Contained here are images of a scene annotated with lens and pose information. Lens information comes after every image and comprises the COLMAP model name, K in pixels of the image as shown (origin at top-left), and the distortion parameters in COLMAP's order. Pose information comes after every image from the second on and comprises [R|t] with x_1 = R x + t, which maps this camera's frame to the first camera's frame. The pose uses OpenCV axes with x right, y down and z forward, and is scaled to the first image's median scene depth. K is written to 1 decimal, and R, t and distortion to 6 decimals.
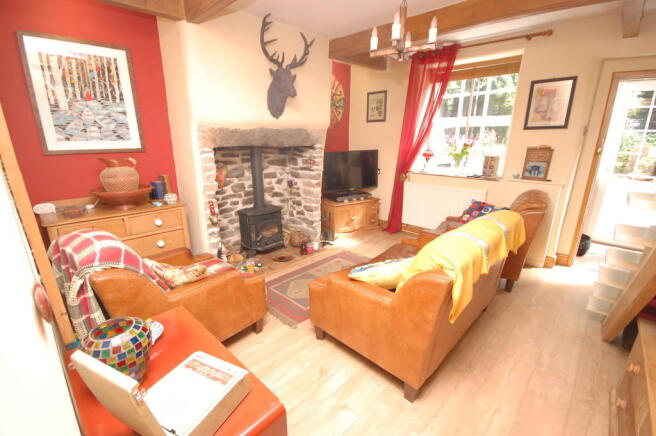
lens RADIAL K [[287.8, 0, 328.0], [0, 287.8, 218.0], [0, 0, 1]] dist [0.001835, 0.000369]
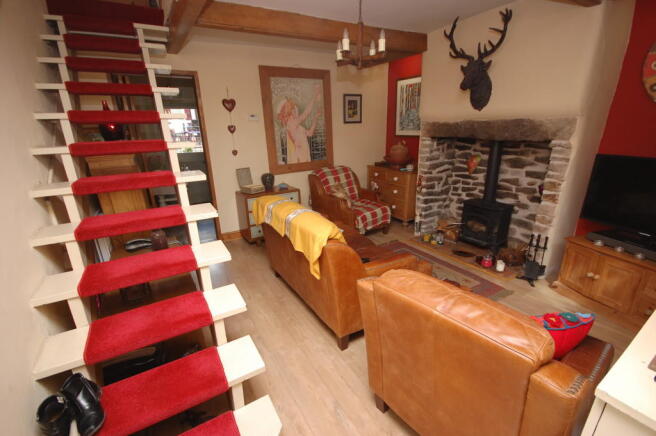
lens RADIAL K [[286.4, 0, 326.6], [0, 286.4, 221.4], [0, 0, 1]] dist [0.001003, -0.014184]
pose [[-0.249880, 0.314988, -0.915610, 0.955352], [-0.234839, 0.897660, 0.372903, -0.247245], [0.939367, 0.308202, -0.150336, 0.773540]]
